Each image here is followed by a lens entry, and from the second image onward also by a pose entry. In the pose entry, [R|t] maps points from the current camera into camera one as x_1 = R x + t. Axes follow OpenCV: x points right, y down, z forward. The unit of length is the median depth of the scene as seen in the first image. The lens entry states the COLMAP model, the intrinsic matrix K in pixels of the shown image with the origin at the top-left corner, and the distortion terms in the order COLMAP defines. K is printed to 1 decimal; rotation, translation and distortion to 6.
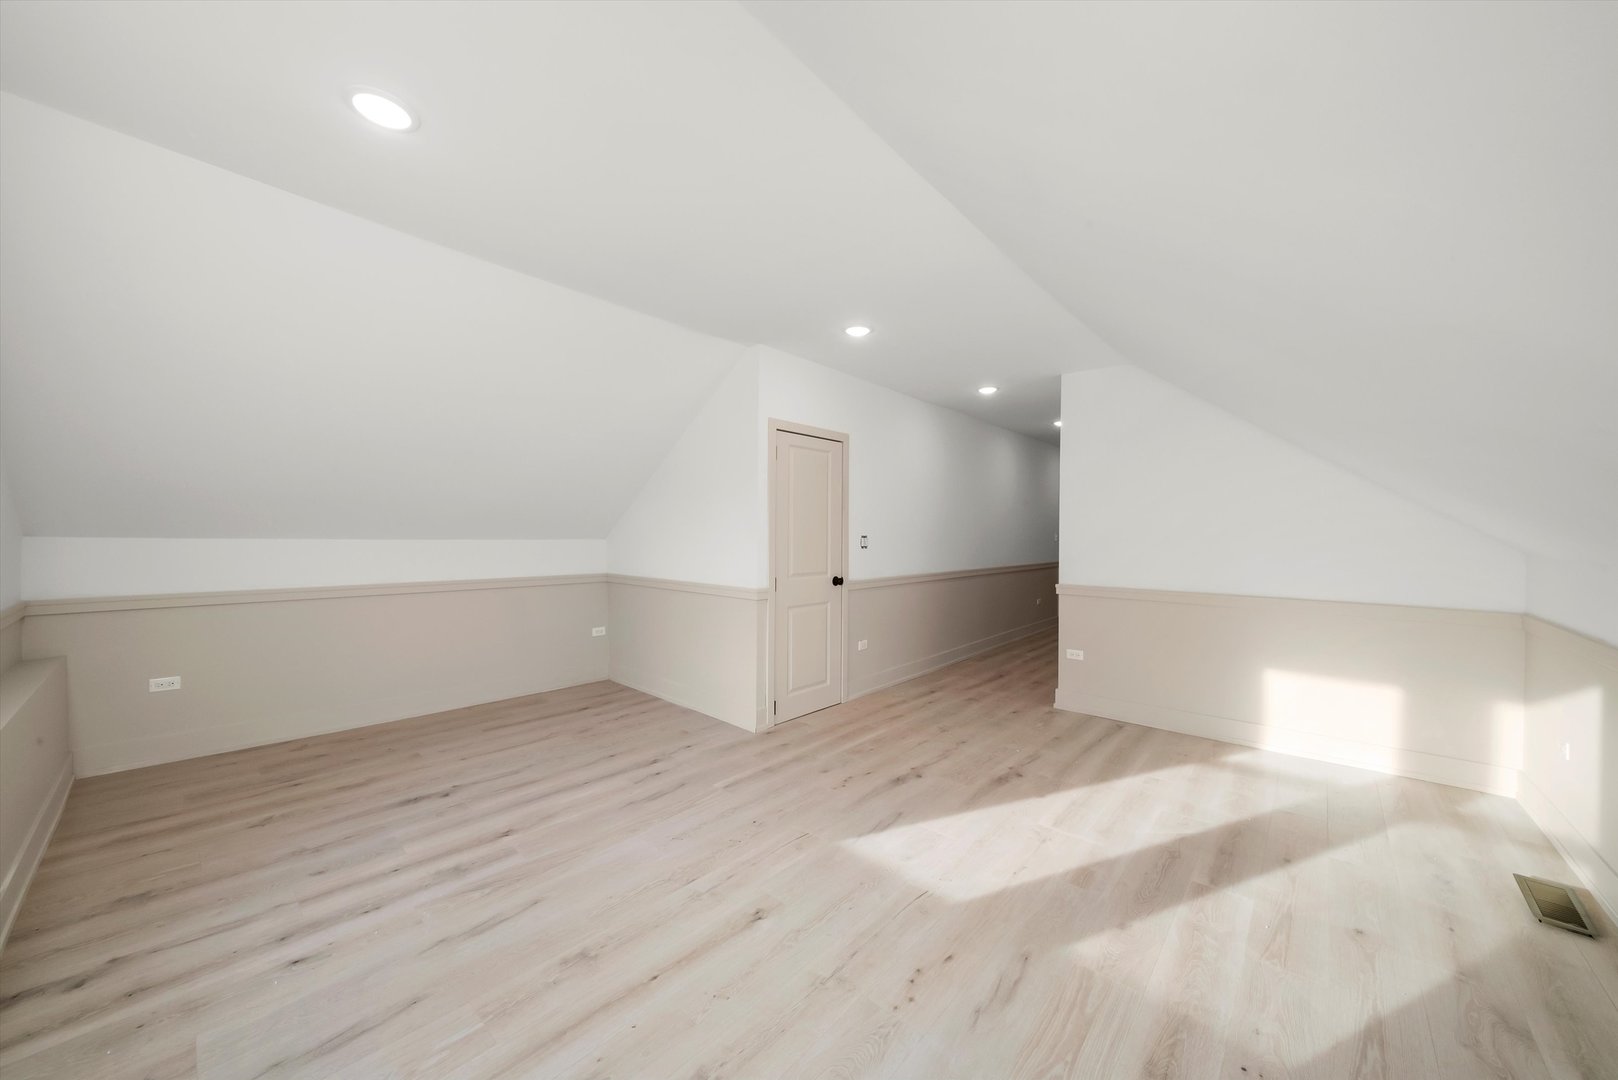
lens RADIAL K [[572.4, 0, 806.6], [0, 572.4, 547.3], [0, 0, 1]] dist [0.000523, 0.000067]
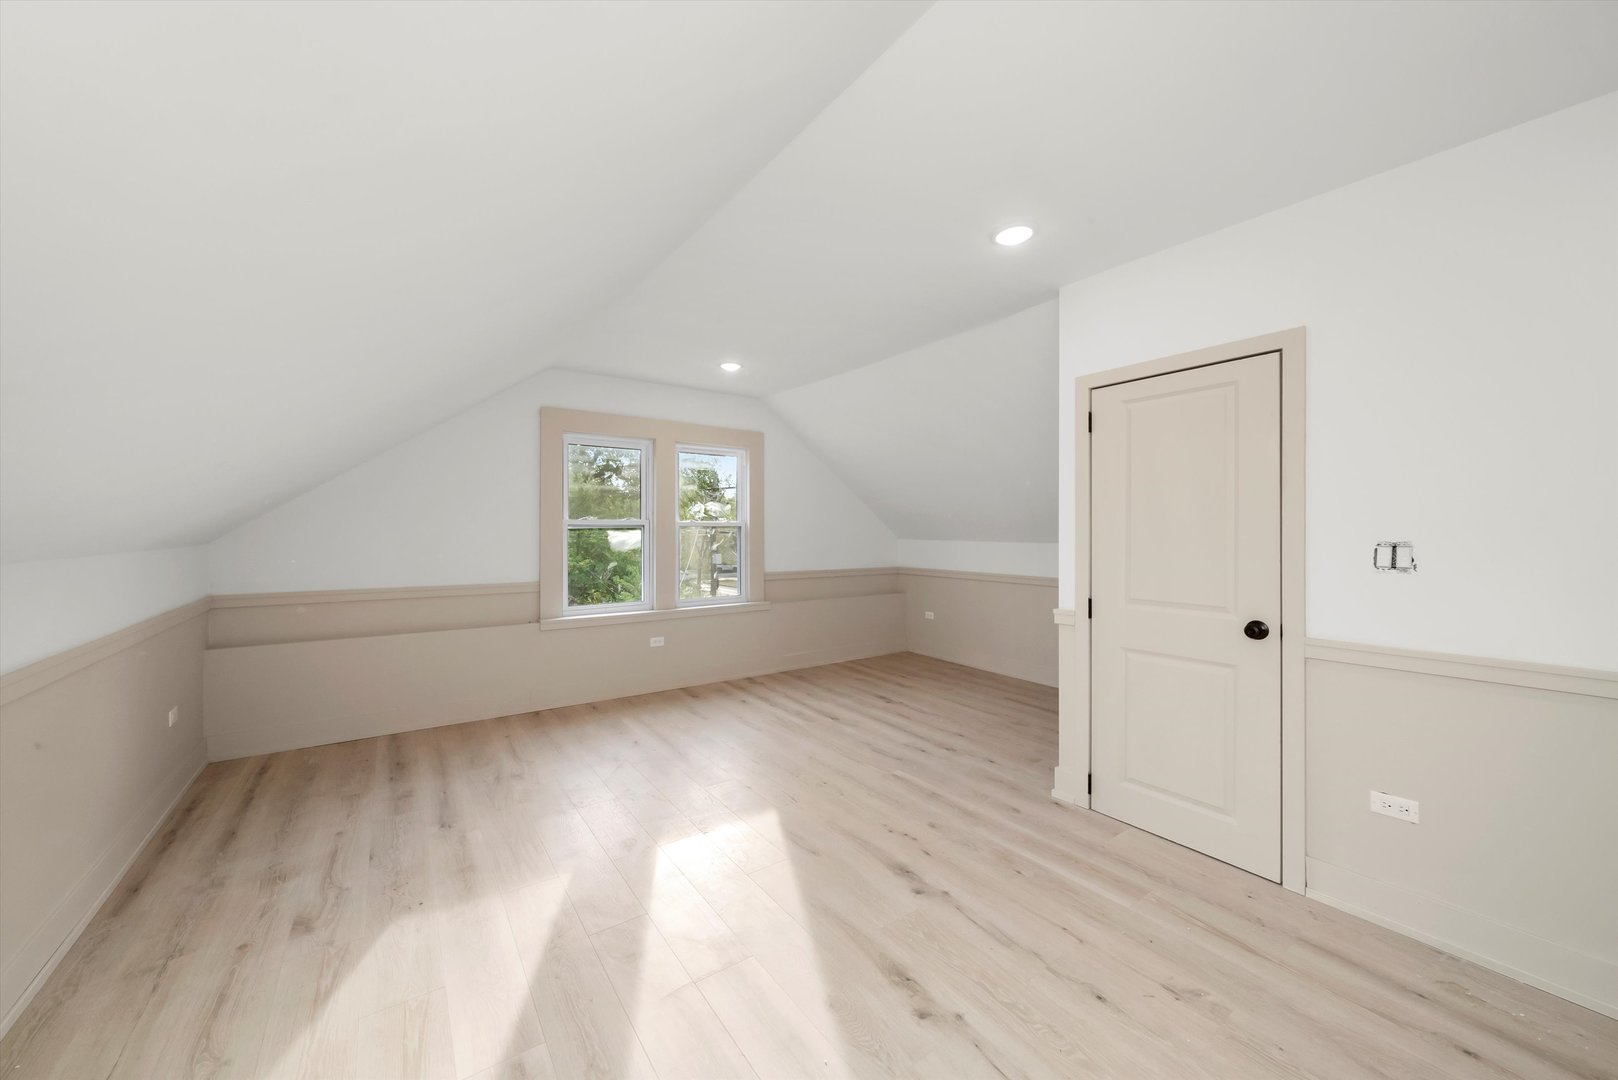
lens RADIAL K [[586.5, 0, 809.0], [0, 586.5, 540.0], [0, 0, 1]] dist [-0.001794, -0.000263]
pose [[-0.208465, -0.000390, -0.978030, 0.910510], [-0.033012, 0.999433, 0.006638, -0.014947], [0.977472, 0.033670, -0.208360, 1.017063]]
